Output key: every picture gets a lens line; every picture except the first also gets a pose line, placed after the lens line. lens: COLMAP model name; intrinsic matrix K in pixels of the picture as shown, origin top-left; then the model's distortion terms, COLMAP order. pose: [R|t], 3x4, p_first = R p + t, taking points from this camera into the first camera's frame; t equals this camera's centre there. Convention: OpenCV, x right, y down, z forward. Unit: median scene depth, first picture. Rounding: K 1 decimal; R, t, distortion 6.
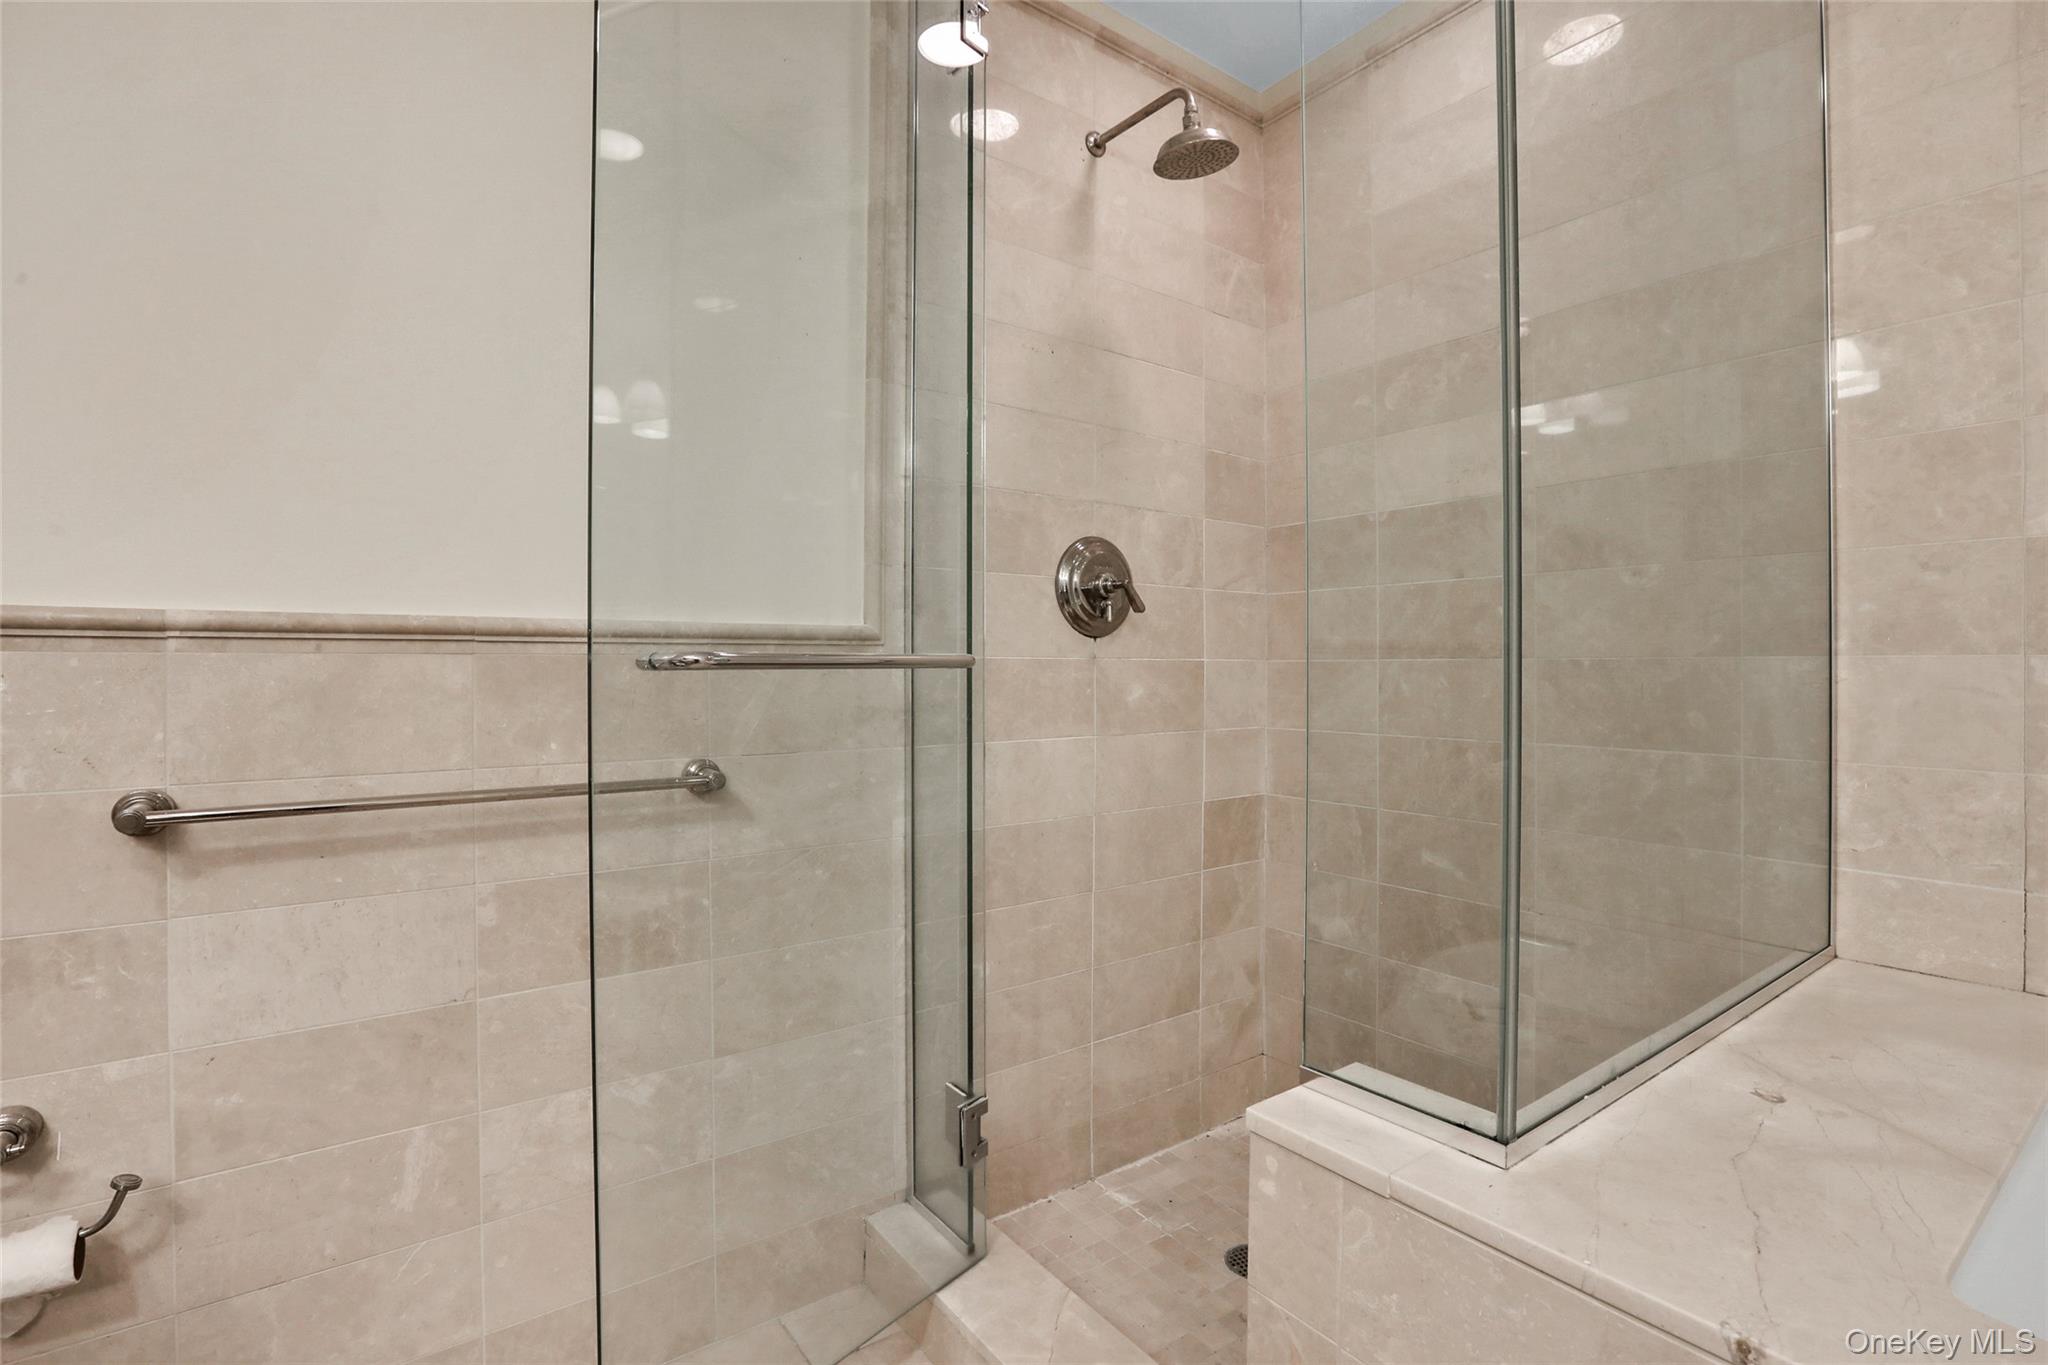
lens RADIAL K [[937.6, 0, 1024.3], [0, 937.6, 670.8], [0, 0, 1]] dist [-0.029736, 0.007168]
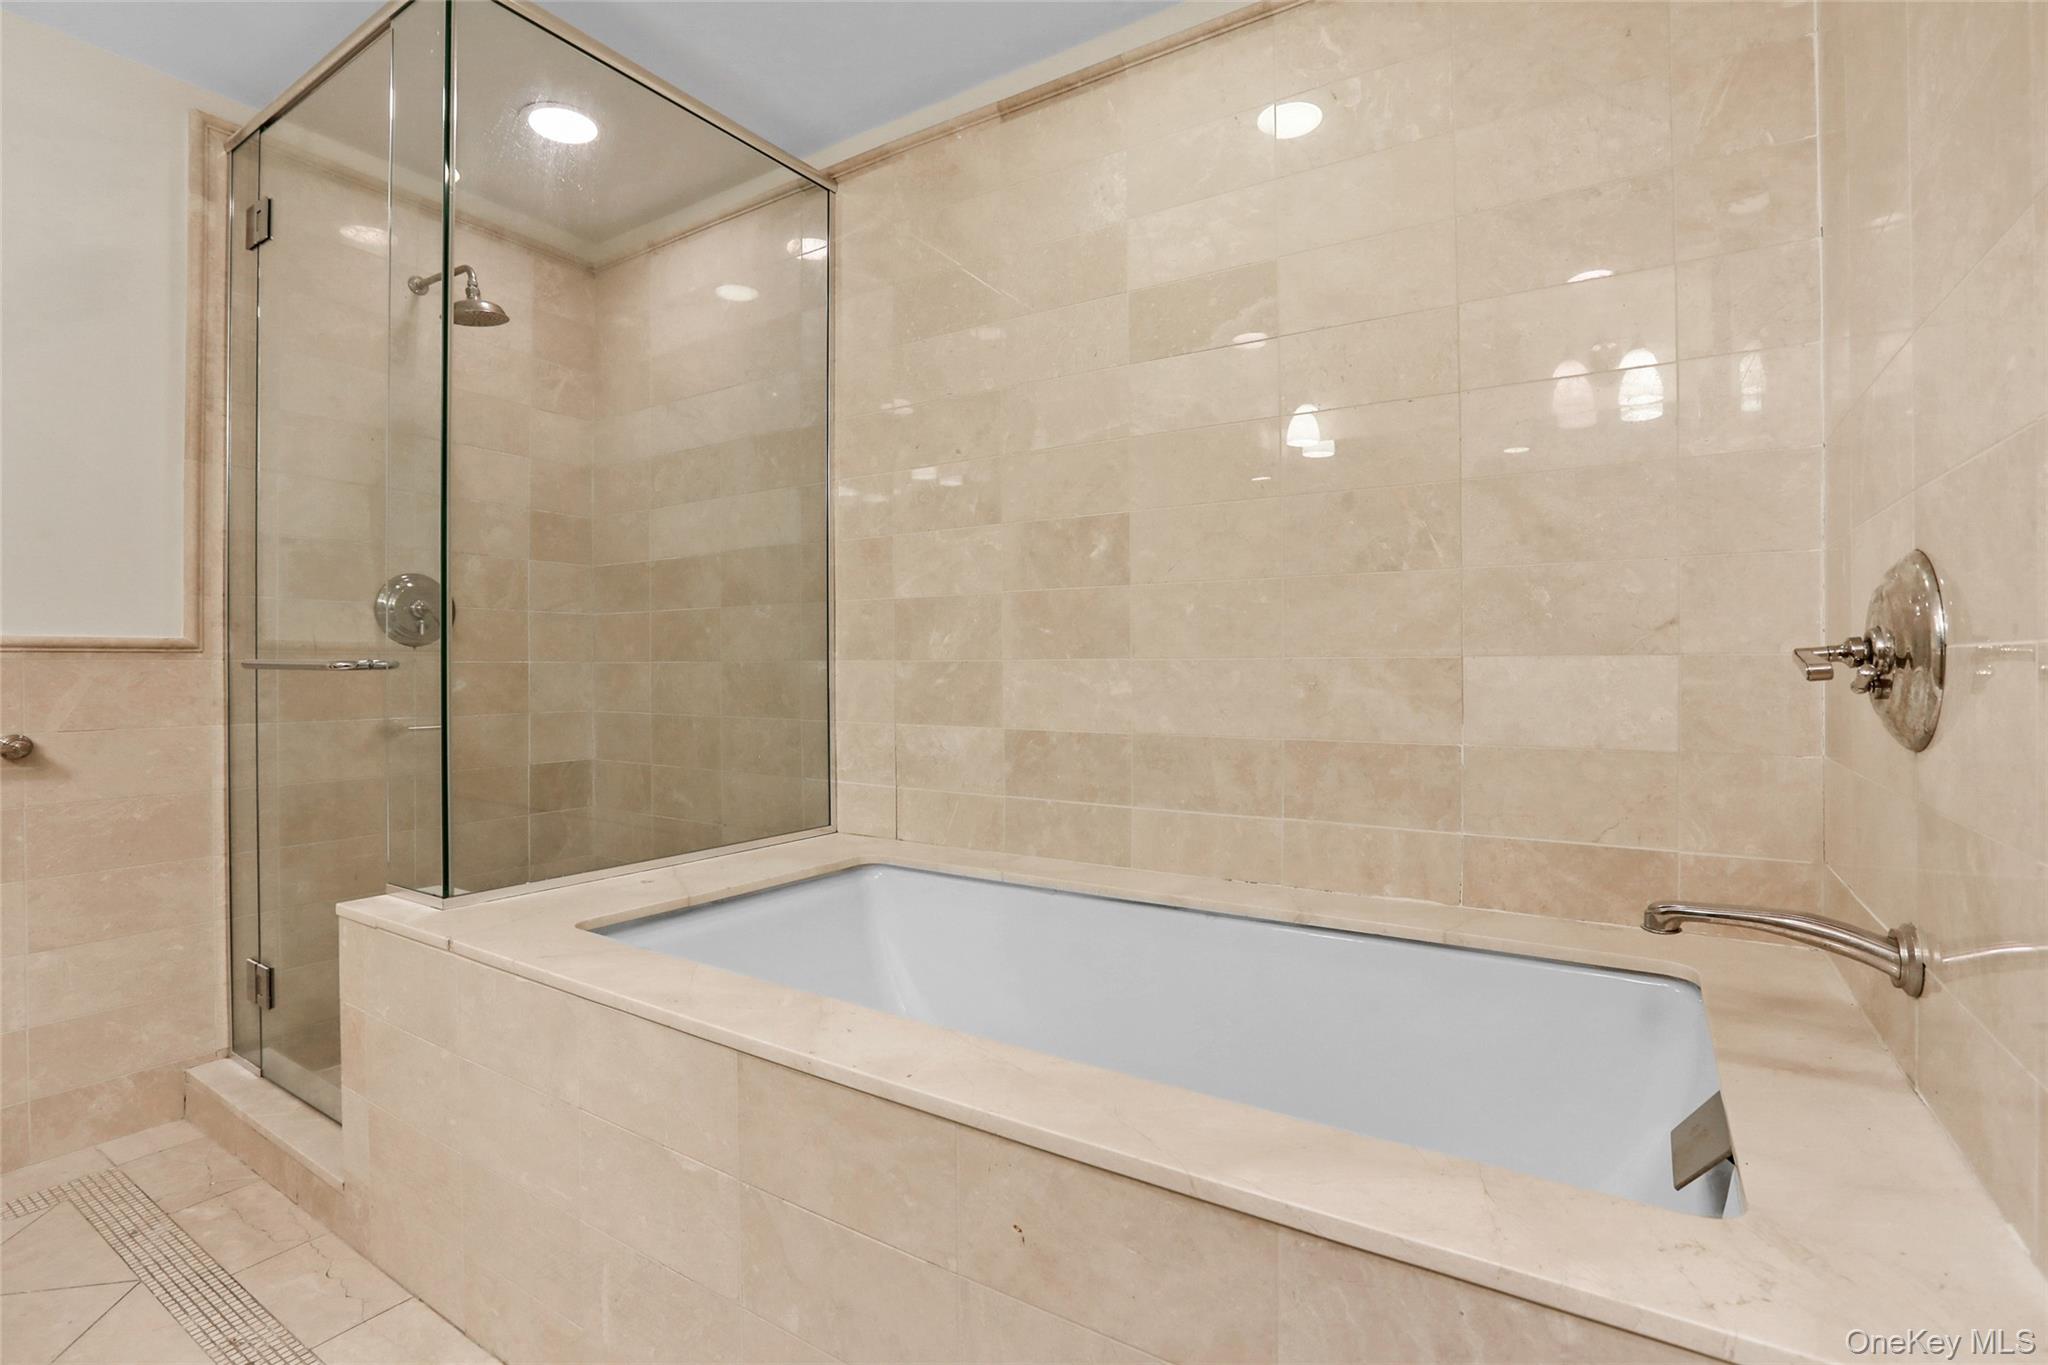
lens RADIAL K [[937.6, 0, 1042.1], [0, 937.6, 674.4], [0, 0, 1]] dist [-0.029736, 0.007168]
pose [[0.935696, -0.000988, 0.352806, 0.568702], [0.000026, 0.999996, 0.002733, 0.004066], [-0.352807, -0.002548, 0.935693, -0.751401]]
